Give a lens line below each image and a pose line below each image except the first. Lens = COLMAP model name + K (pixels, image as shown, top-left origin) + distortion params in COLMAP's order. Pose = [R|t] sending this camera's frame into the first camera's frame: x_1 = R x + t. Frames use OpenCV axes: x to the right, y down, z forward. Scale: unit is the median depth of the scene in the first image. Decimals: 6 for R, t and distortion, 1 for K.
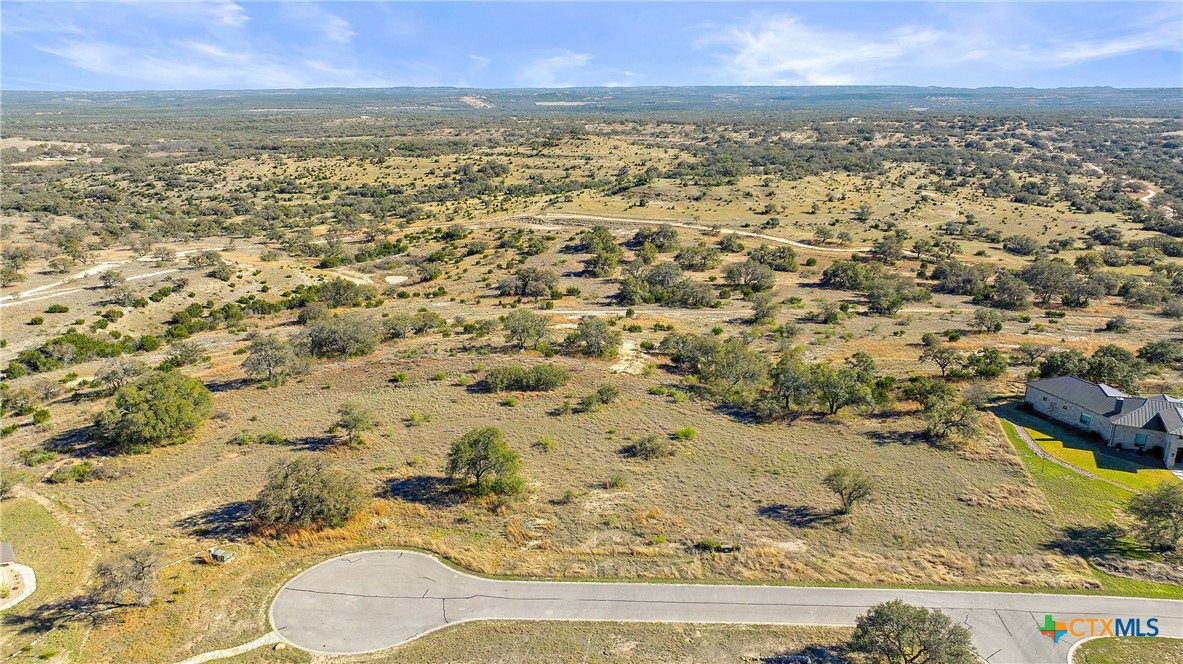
lens RADIAL K [[832.1, 0, 590.0], [0, 832.1, 328.7], [0, 0, 1]] dist [-0.030438, 0.029061]
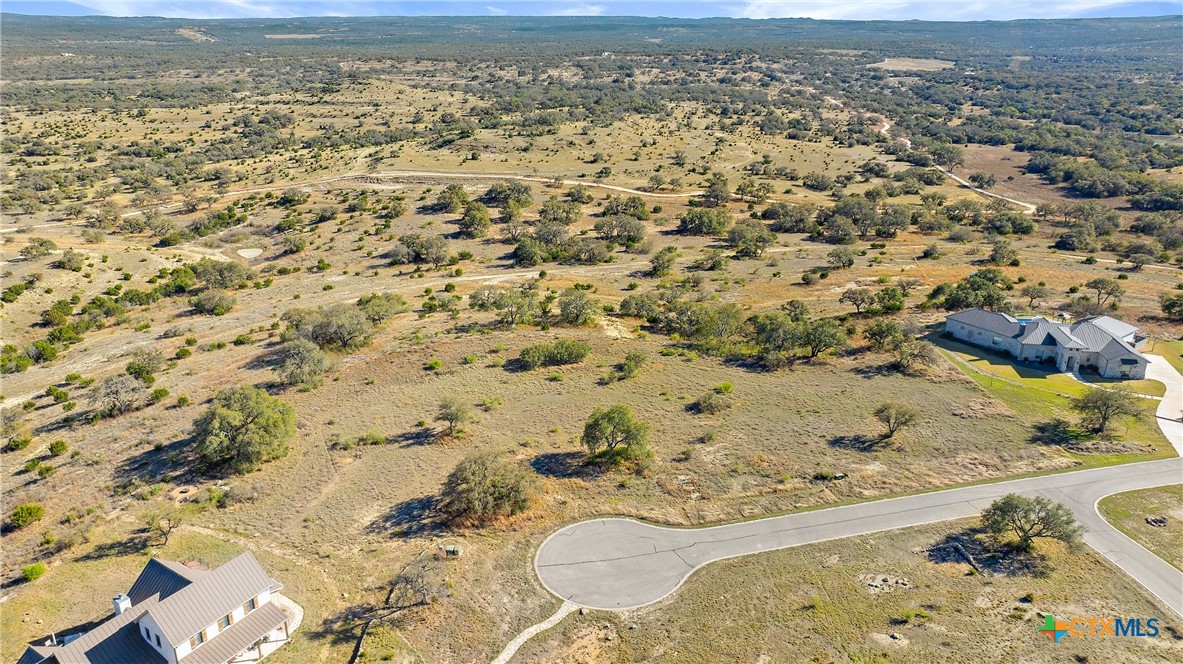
lens RADIAL K [[832.1, 0, 587.3], [0, 832.1, 328.7], [0, 0, 1]] dist [-0.030438, 0.029061]
pose [[0.955330, -0.098796, 0.278538, -0.154816], [0.076862, 0.993095, 0.088625, -0.030679], [-0.285370, -0.063258, 0.956328, -0.031096]]
